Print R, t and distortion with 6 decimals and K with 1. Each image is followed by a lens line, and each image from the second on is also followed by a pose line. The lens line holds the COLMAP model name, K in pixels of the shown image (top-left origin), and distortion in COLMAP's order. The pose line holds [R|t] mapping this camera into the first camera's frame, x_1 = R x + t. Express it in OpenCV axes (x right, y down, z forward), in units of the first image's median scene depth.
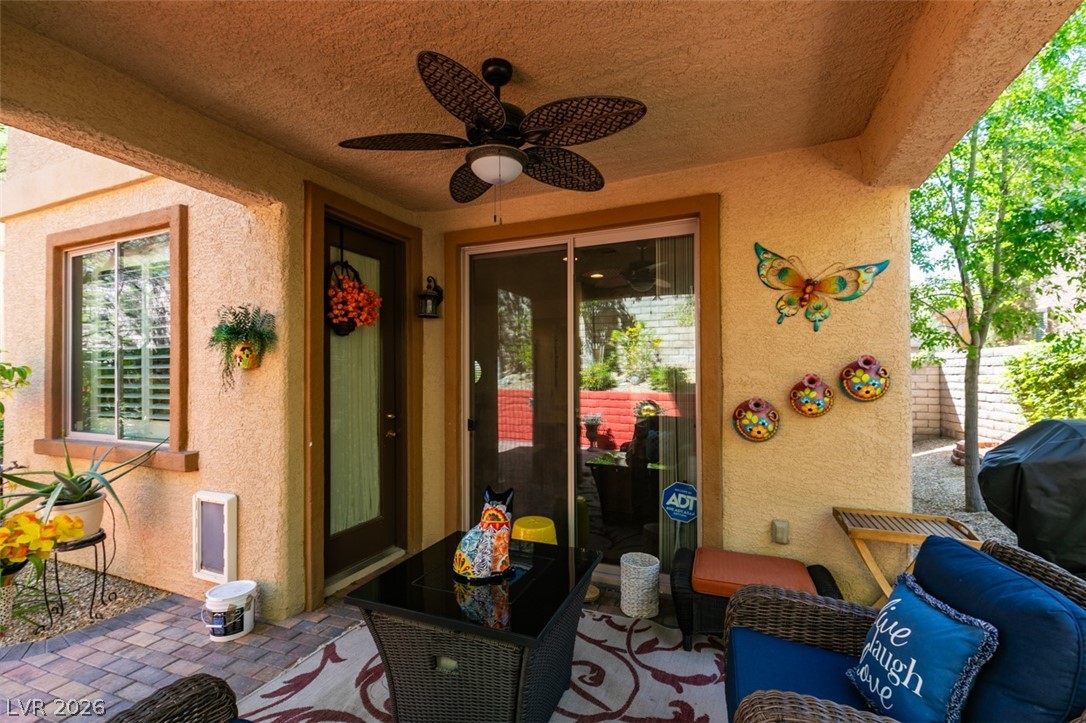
lens RADIAL K [[479.8, 0, 540.5], [0, 479.8, 365.7], [0, 0, 1]] dist [-0.000583, 0.000144]
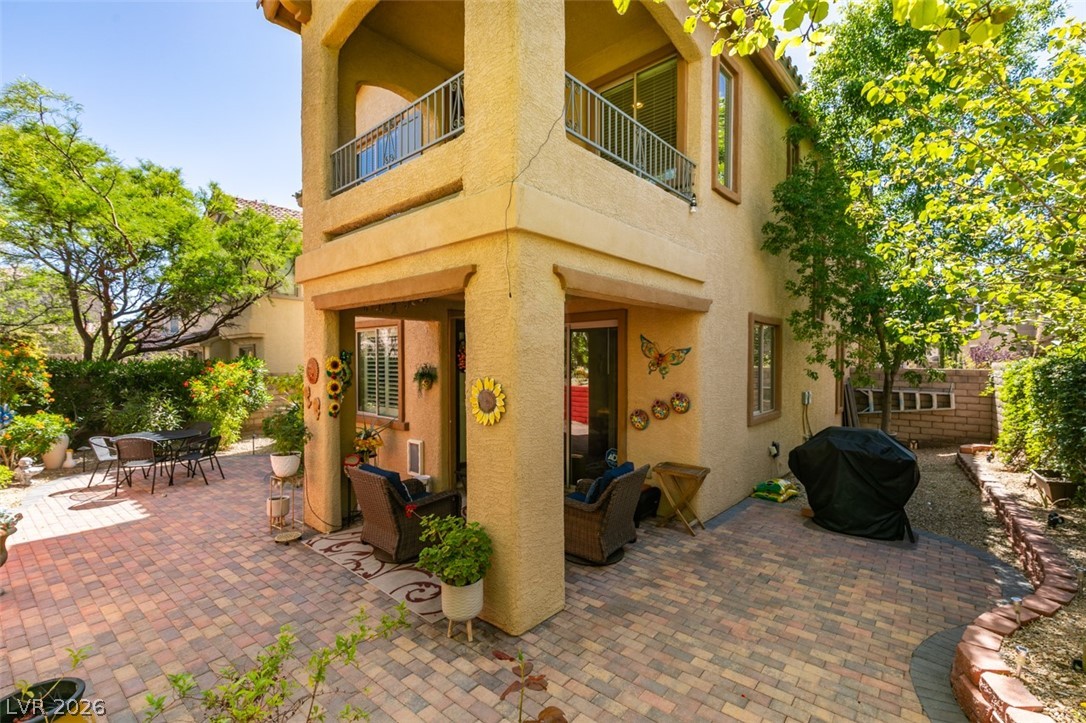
lens RADIAL K [[479.8, 0, 543.8], [0, 479.8, 361.9], [0, 0, 1]] dist [-0.000583, 0.000144]
pose [[0.950232, 0.007219, -0.311459, 0.701185], [0.000885, 0.999665, 0.025869, -0.193292], [0.311541, -0.024857, 0.949908, -1.108273]]
